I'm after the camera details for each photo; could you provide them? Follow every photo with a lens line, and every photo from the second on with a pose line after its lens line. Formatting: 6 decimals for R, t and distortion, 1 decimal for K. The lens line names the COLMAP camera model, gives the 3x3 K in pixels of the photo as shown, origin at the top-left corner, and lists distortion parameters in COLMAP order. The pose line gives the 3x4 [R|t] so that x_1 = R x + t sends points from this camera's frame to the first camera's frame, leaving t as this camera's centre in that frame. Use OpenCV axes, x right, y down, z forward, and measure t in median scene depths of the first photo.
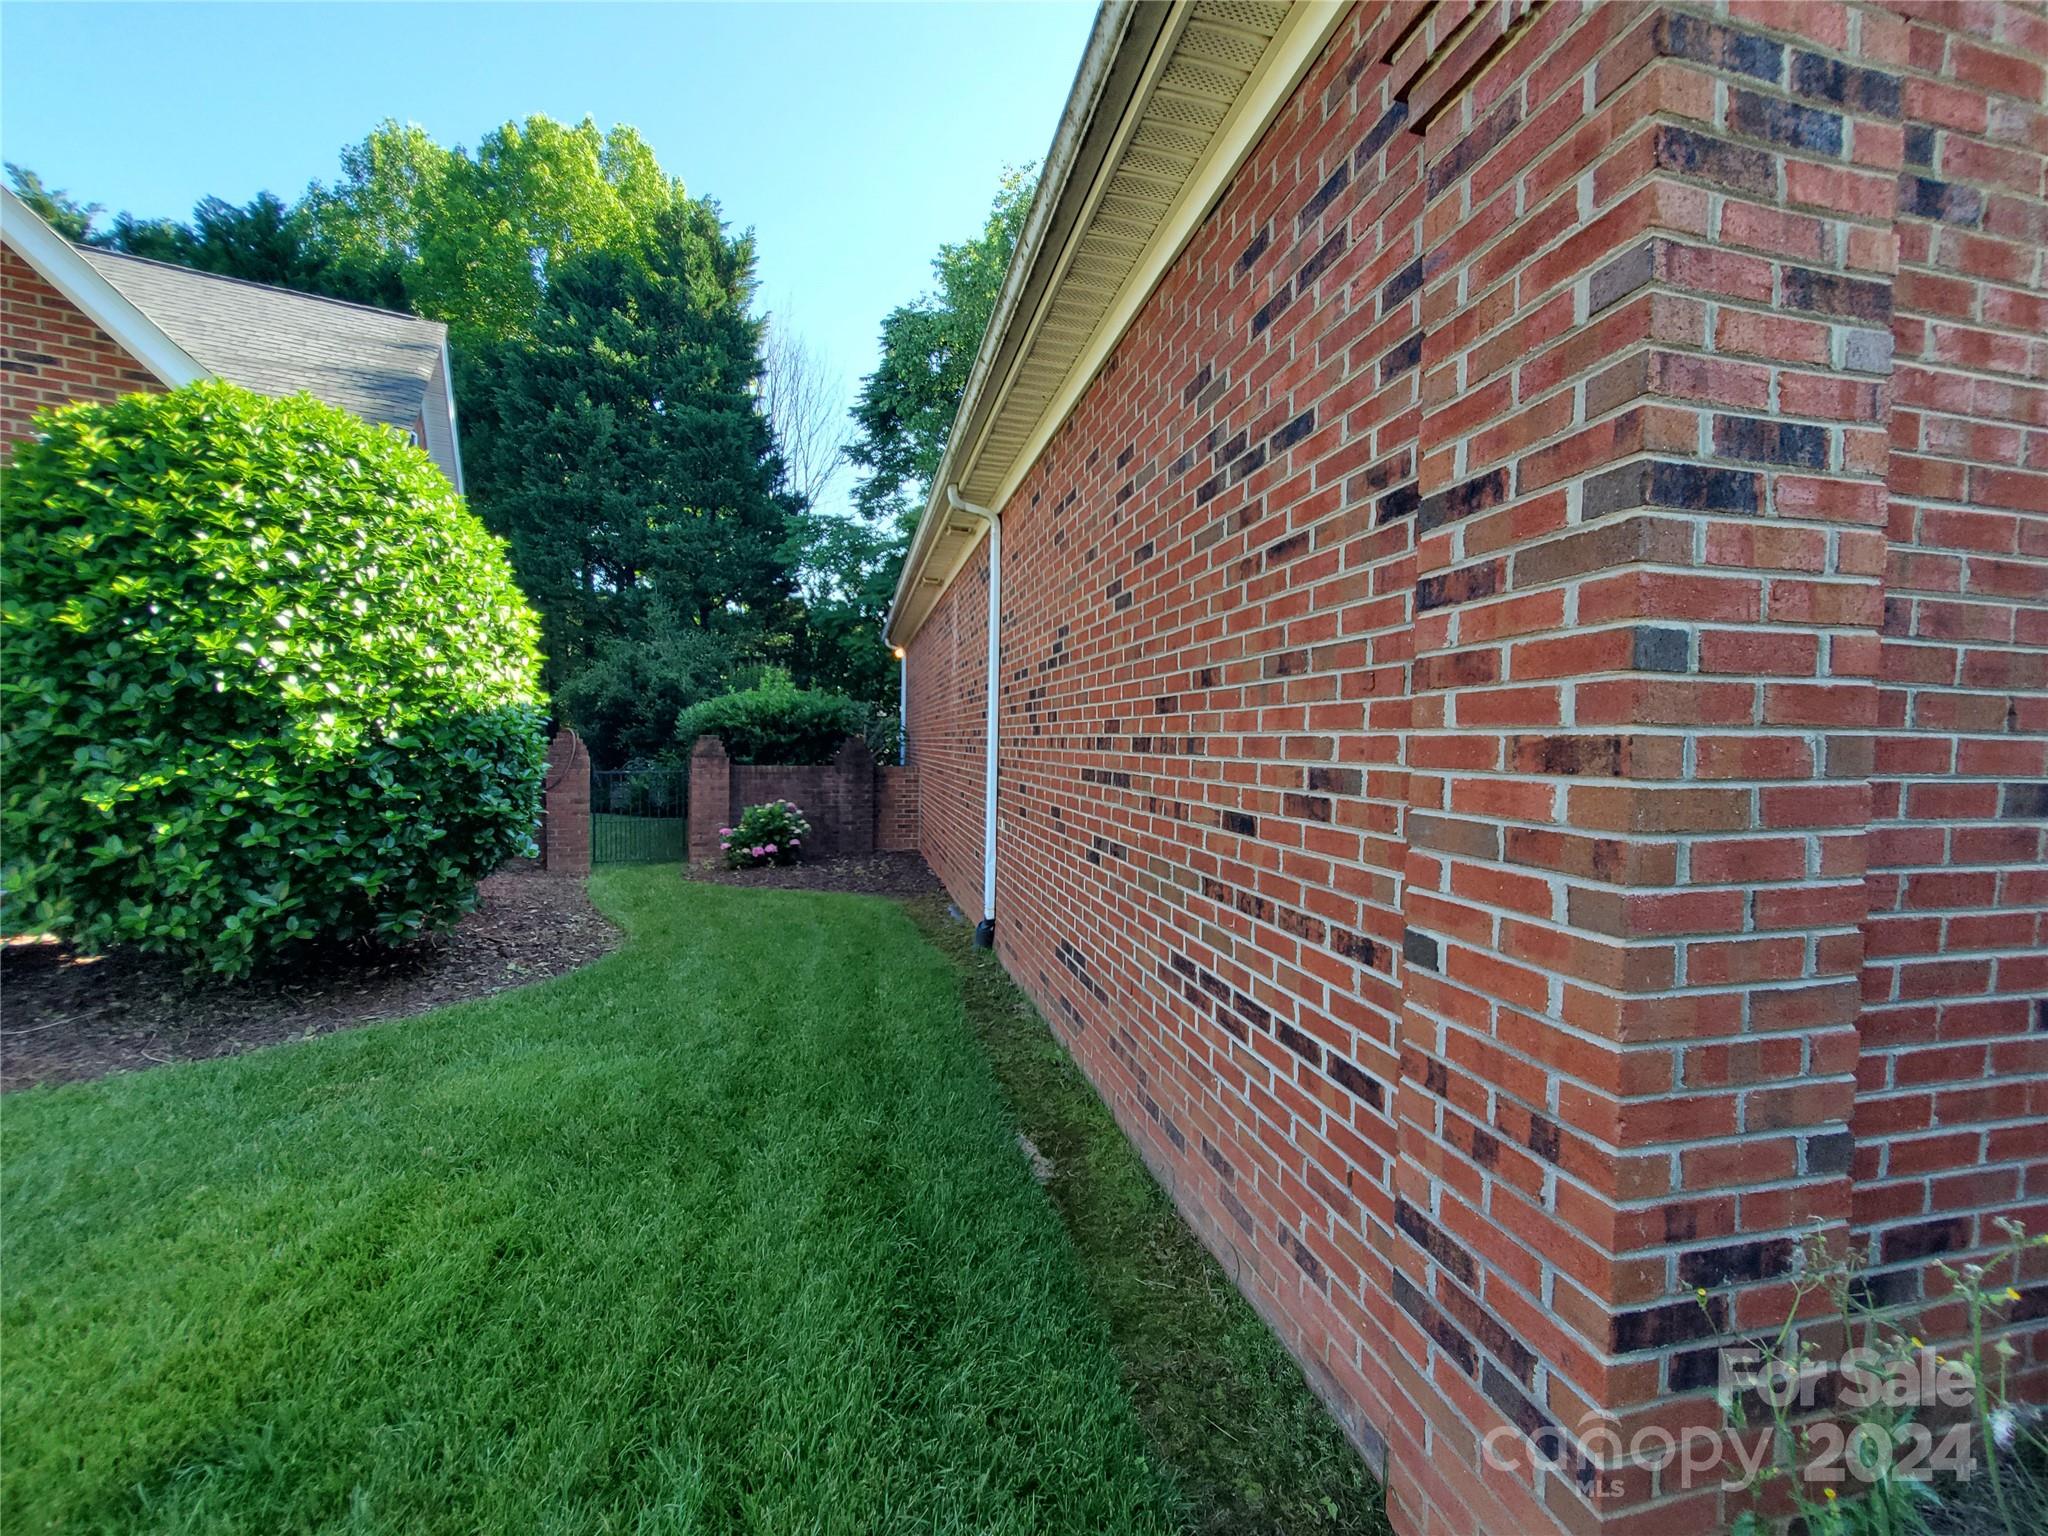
lens RADIAL K [[810.3, 0, 1033.7], [0, 810.3, 770.5], [0, 0, 1]] dist [-0.003326, -0.000094]
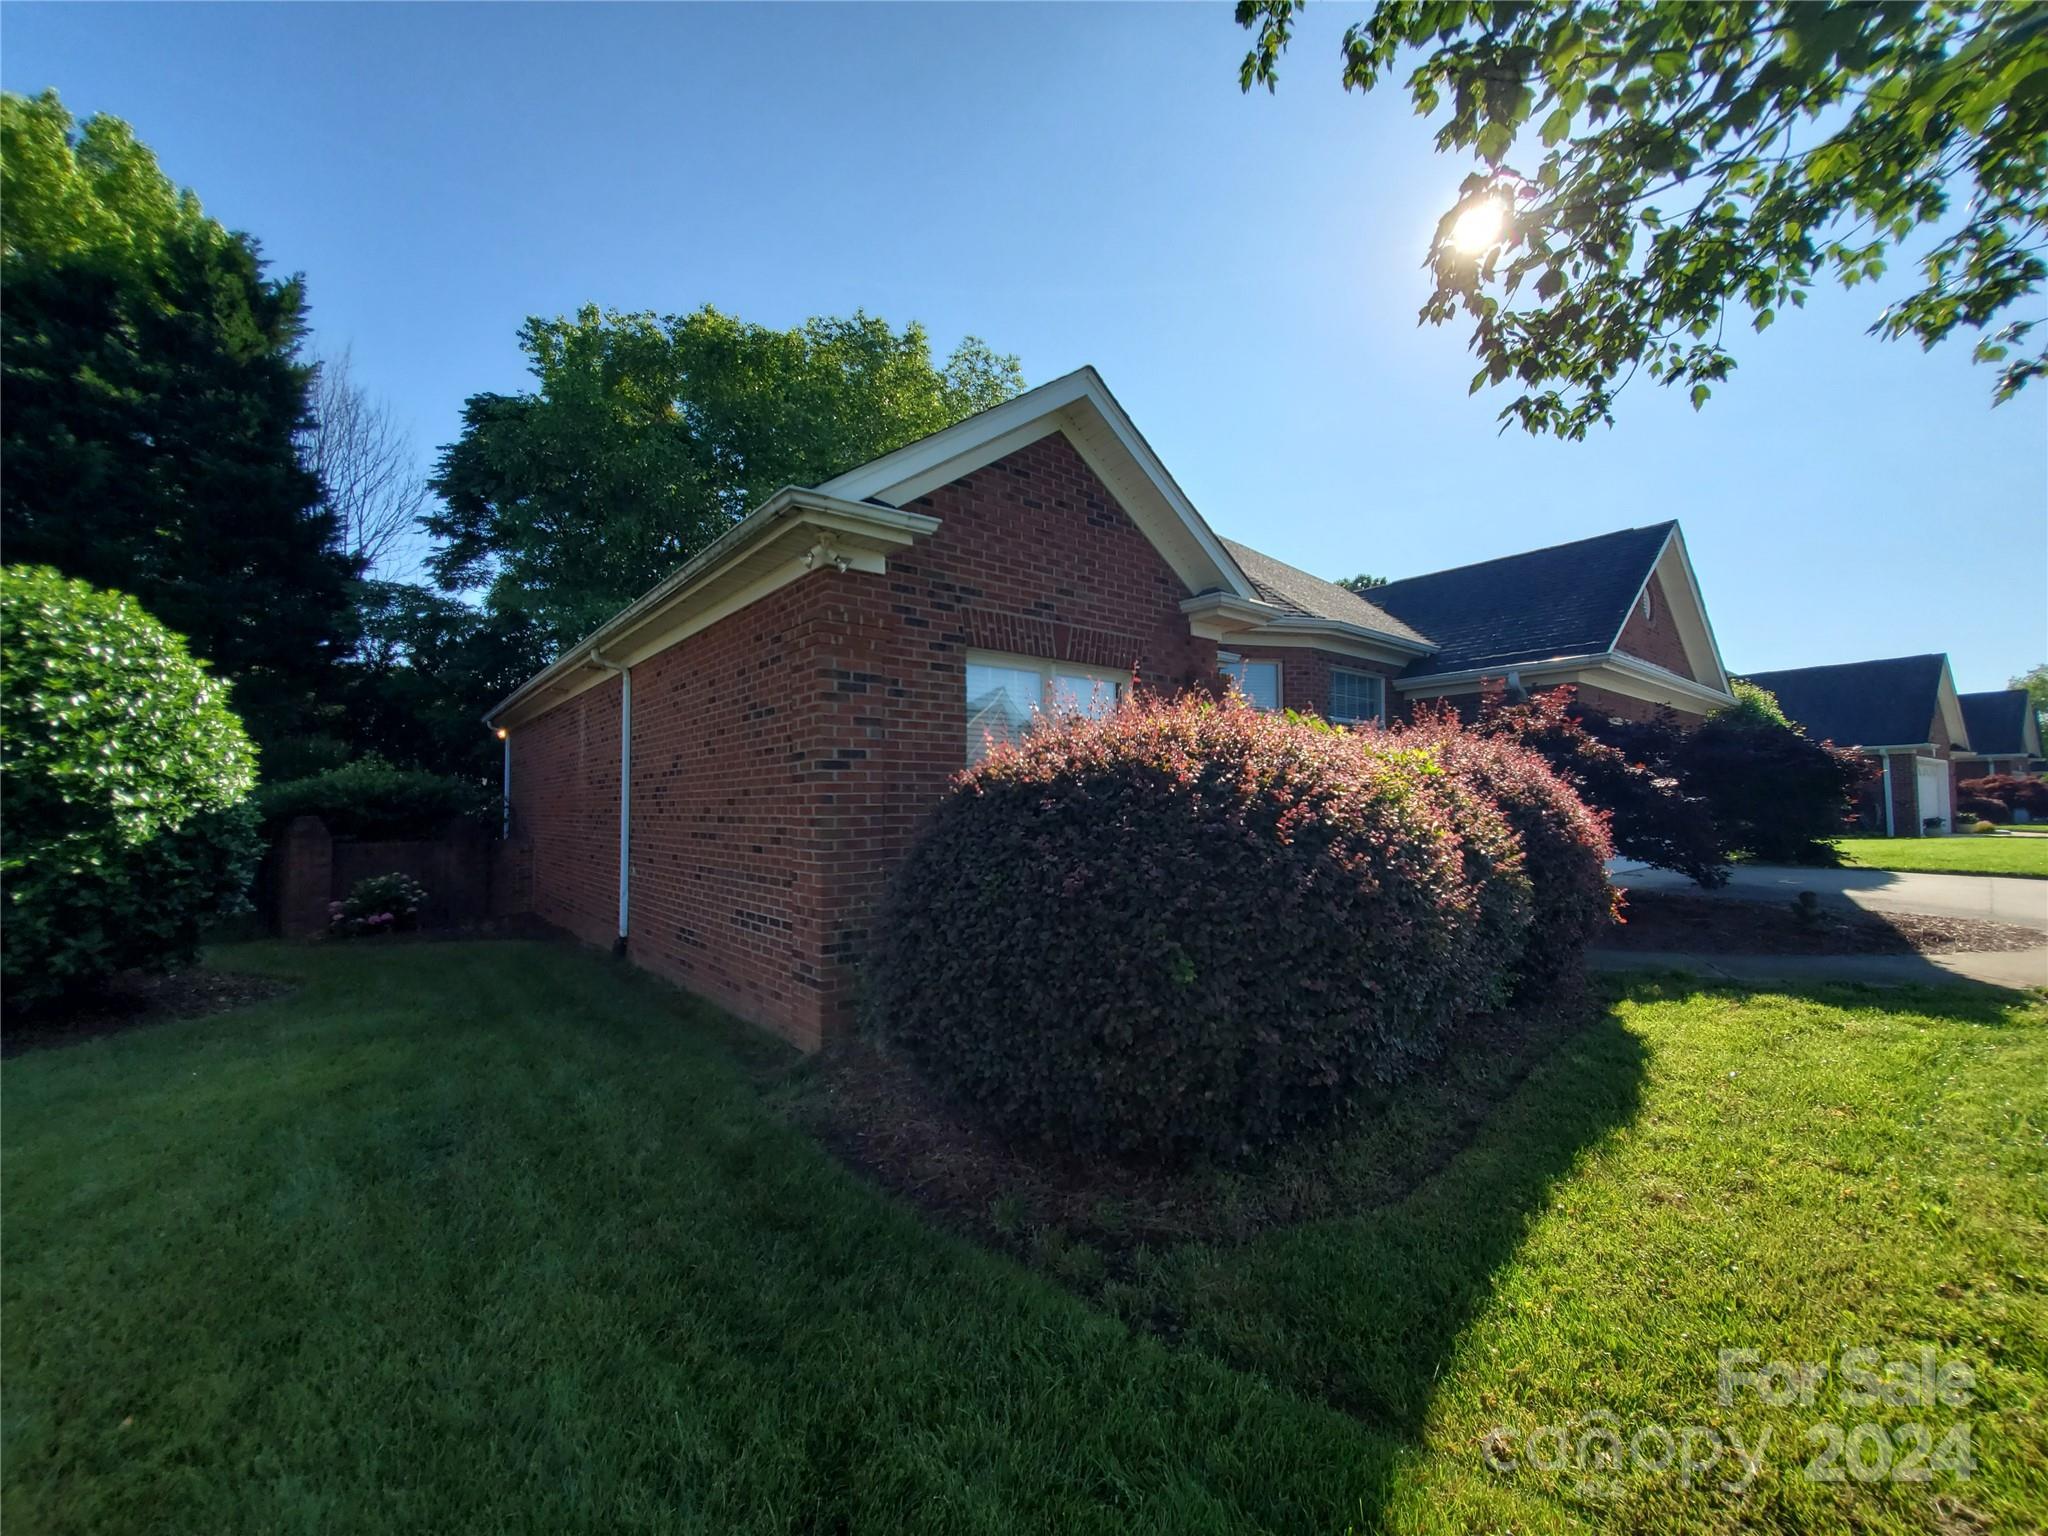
lens RADIAL K [[810.3, 0, 1033.7], [0, 810.3, 770.5], [0, 0, 1]] dist [-0.003326, -0.000094]
pose [[0.892608, -0.004432, 0.450812, -0.058142], [0.038973, 0.996967, -0.067365, 0.009944], [-0.449146, 0.077700, 0.890073, -0.789808]]
